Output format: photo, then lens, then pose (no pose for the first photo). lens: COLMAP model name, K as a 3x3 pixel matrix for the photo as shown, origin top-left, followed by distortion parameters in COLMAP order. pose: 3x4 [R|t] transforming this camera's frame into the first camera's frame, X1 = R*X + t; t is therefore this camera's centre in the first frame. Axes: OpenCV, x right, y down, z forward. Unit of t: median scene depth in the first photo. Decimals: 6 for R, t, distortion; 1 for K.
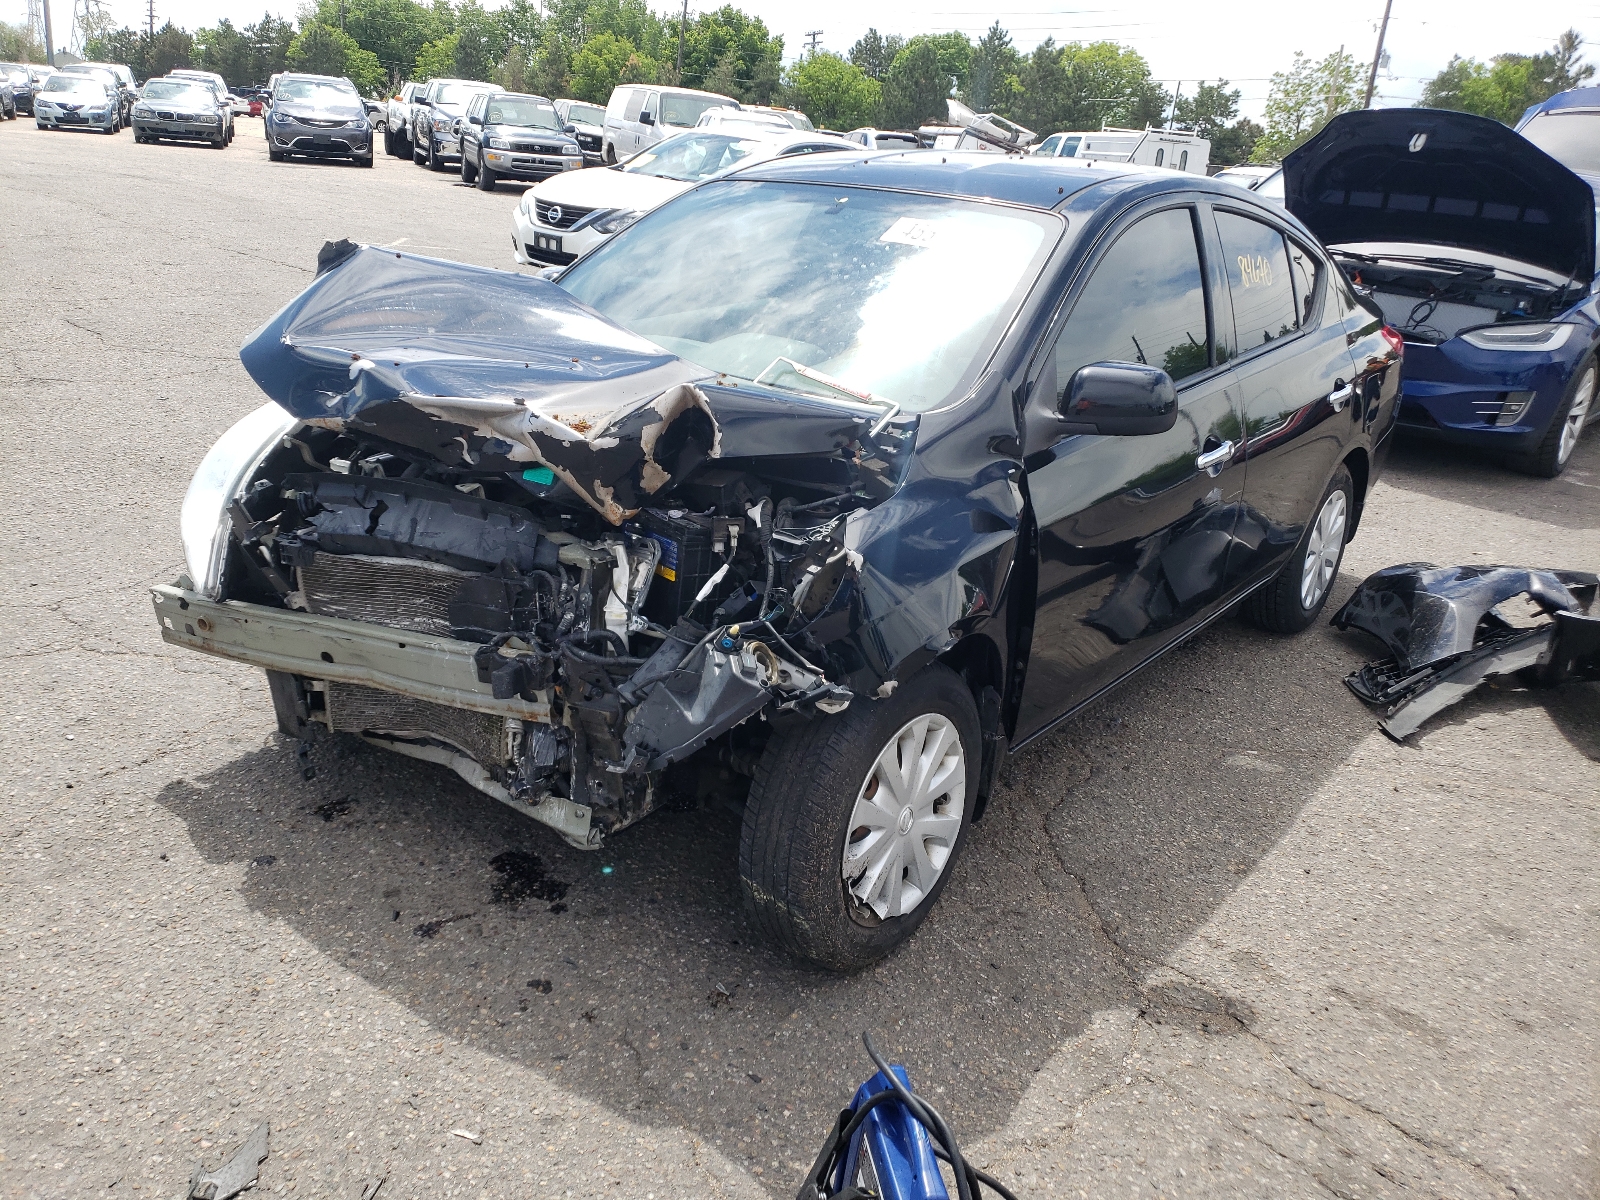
lens RADIAL K [[1207.9, 0, 800.3], [0, 1207.9, 600.2], [0, 0, 1]] dist [0.005365, 0.002274]
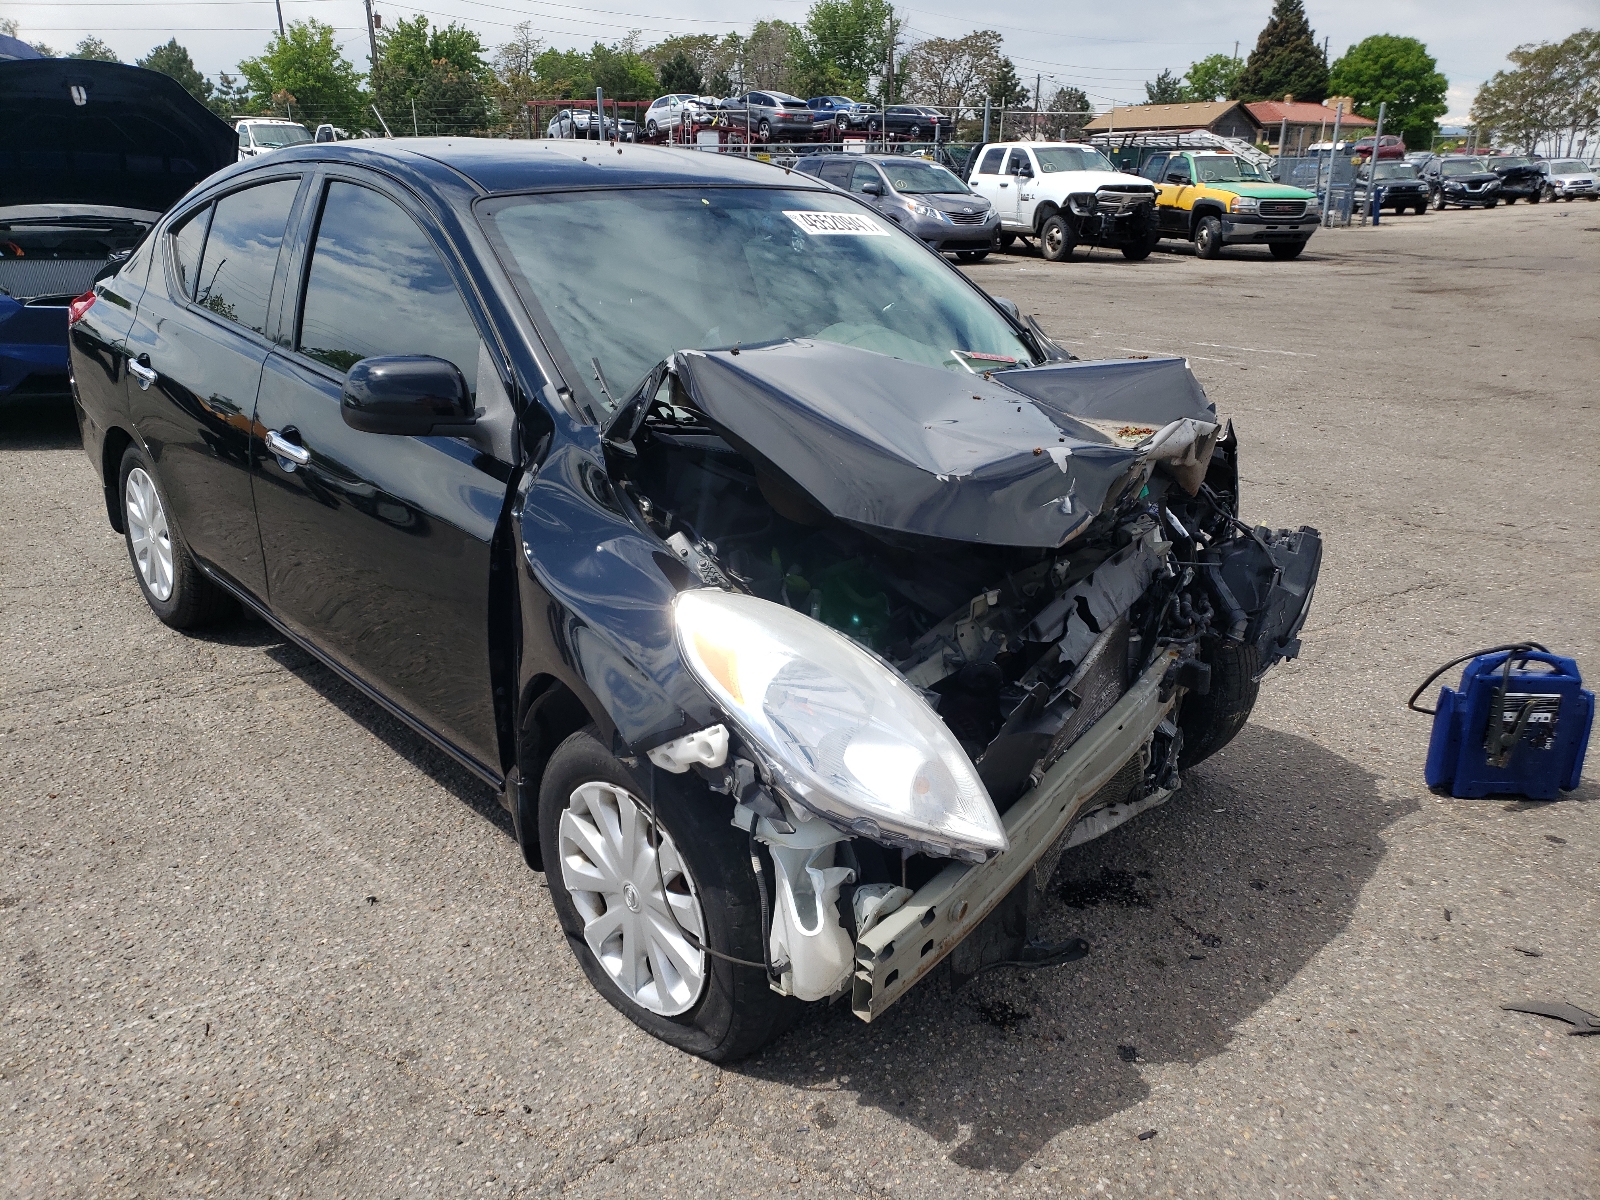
lens RADIAL K [[1207.9, 0, 800.3], [0, 1207.9, 599.8], [0, 0, 1]] dist [0.005365, 0.002274]
pose [[0.197567, -0.403687, 0.893311, -1.156075], [0.353113, 0.879405, 0.319307, -0.424787], [-0.914482, 0.252355, 0.316289, 0.902608]]
